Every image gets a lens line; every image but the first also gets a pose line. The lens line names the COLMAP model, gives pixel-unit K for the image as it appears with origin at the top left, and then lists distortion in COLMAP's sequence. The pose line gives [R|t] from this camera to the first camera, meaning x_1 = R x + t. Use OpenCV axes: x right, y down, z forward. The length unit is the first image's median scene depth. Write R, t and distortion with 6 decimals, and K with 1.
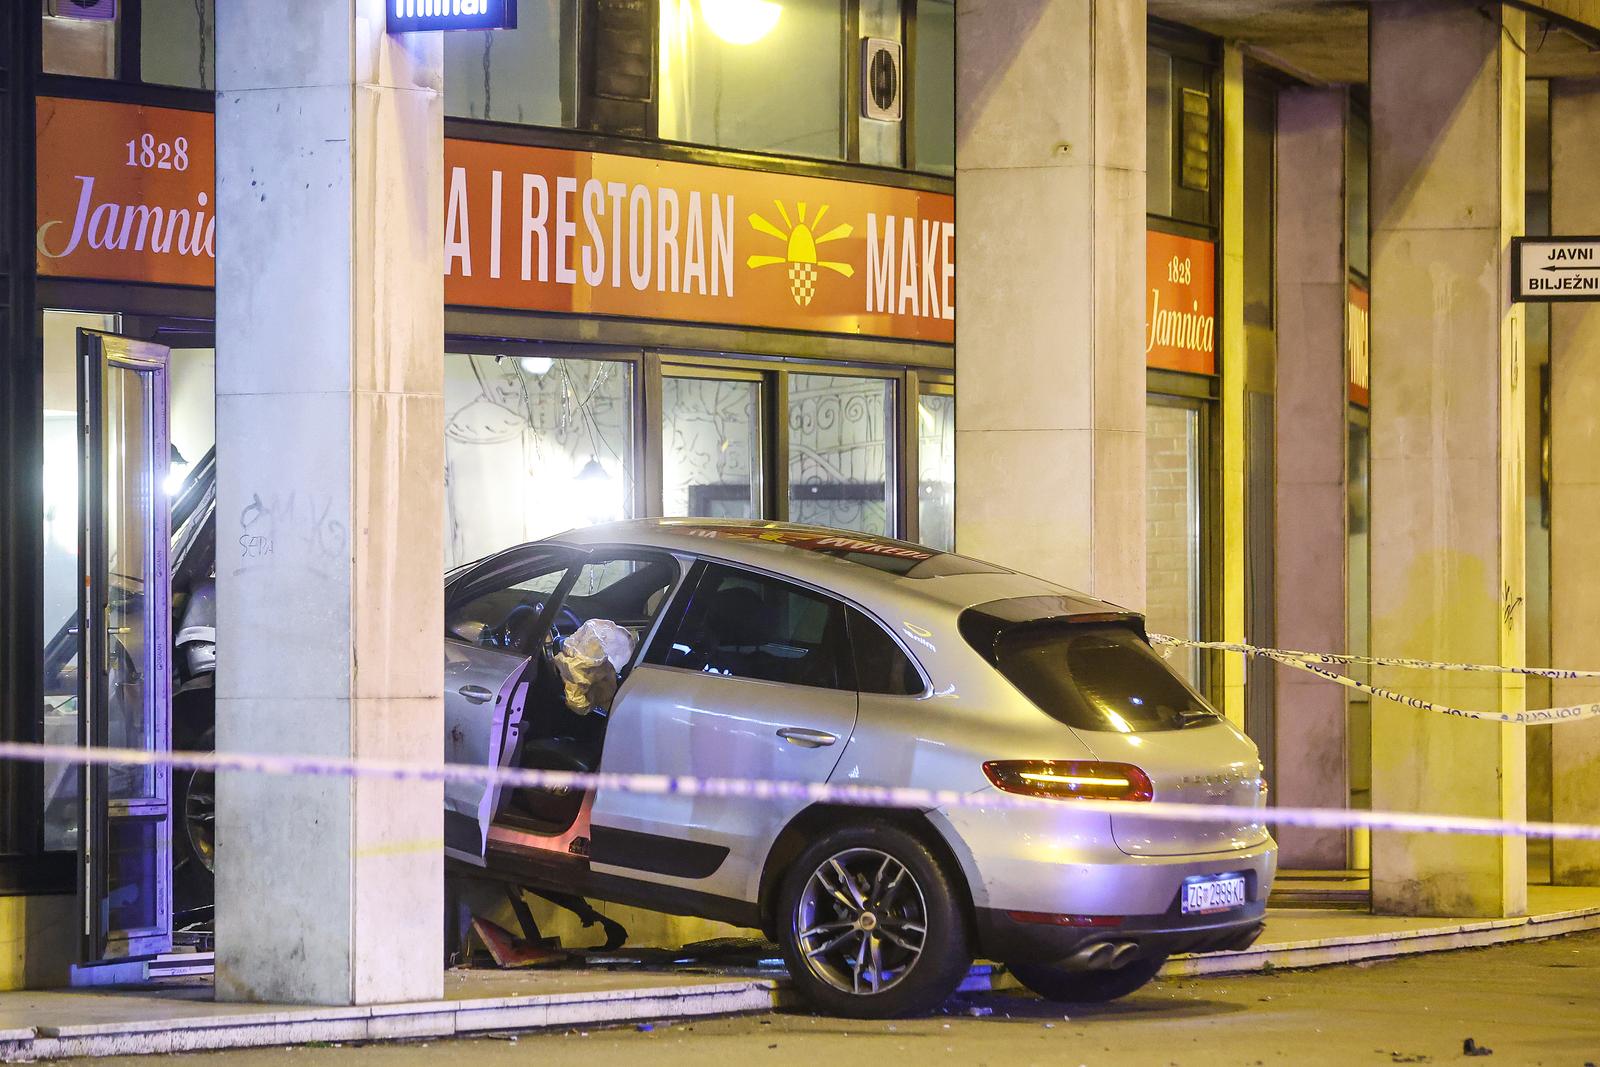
lens RADIAL K [[7739.7, 0, 800.0], [0, 7739.7, 533.5], [0, 0, 1]] dist [0.523868, 7.690805]
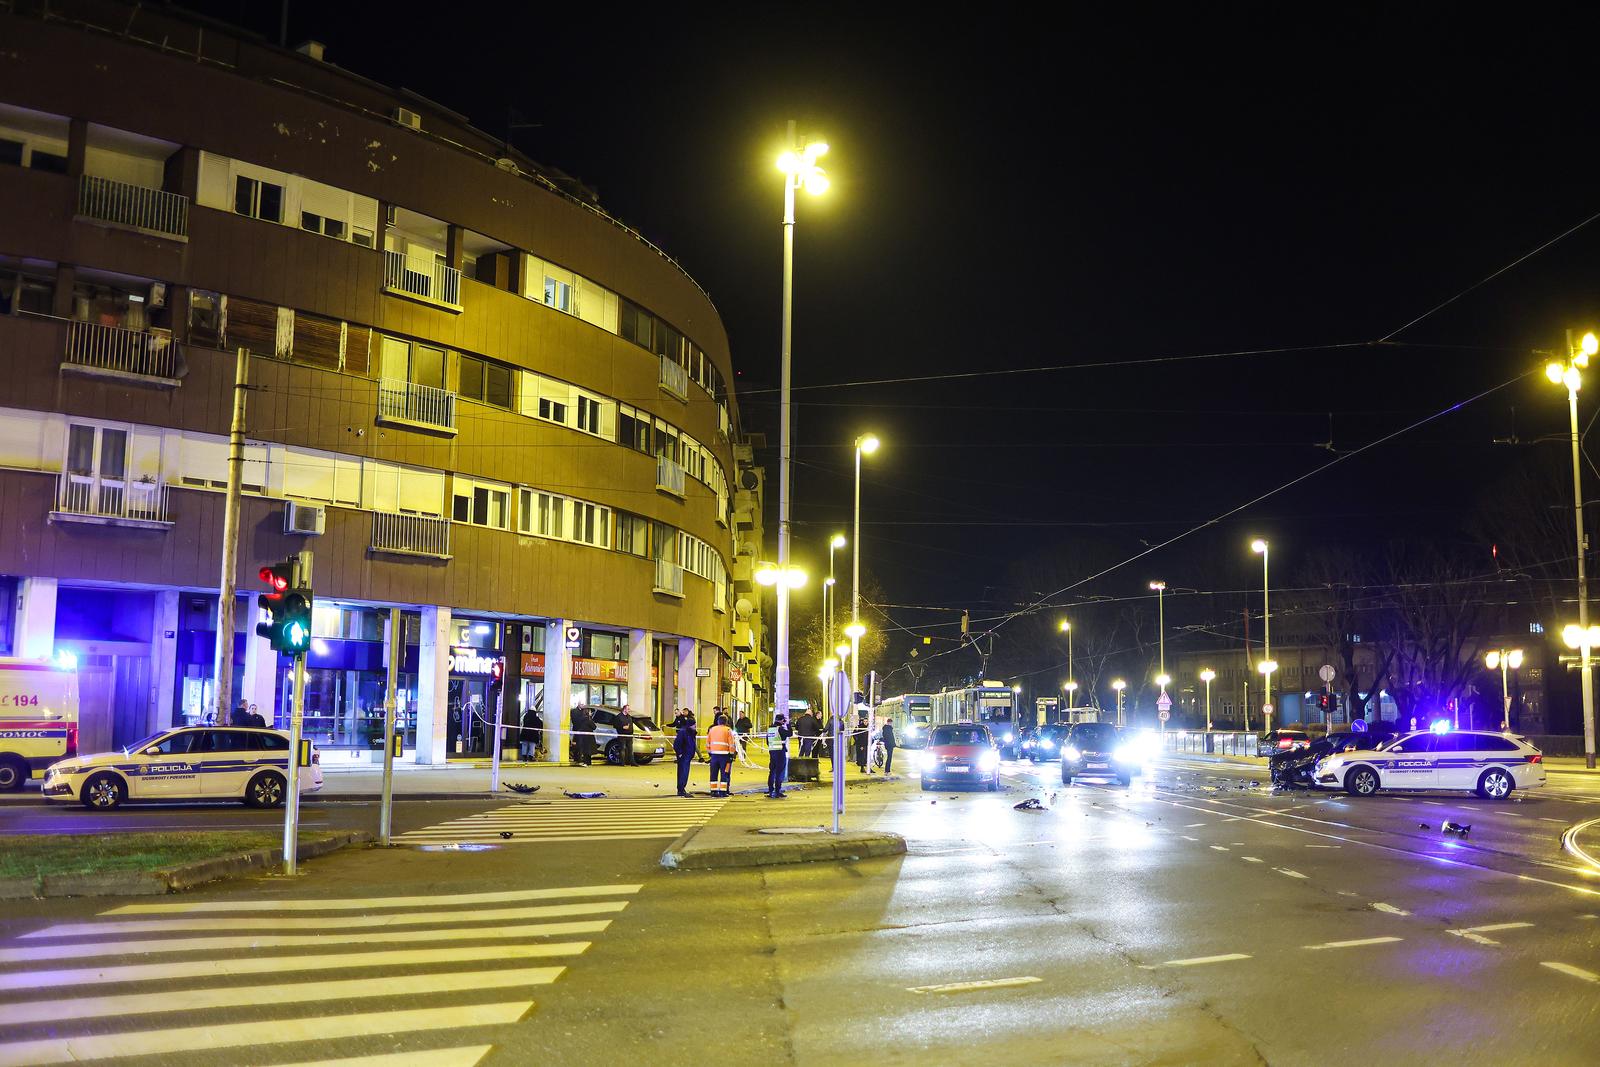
lens RADIAL K [[1457.7, 0, 826.0], [0, 1457.7, 531.7], [0, 0, 1]] dist [-0.109098, 0.129532]
pose [[0.983864, 0.030778, 0.176252, -0.053331], [-0.010570, 0.993371, -0.114466, -0.010703], [-0.178607, 0.110756, 0.977667, -0.592611]]
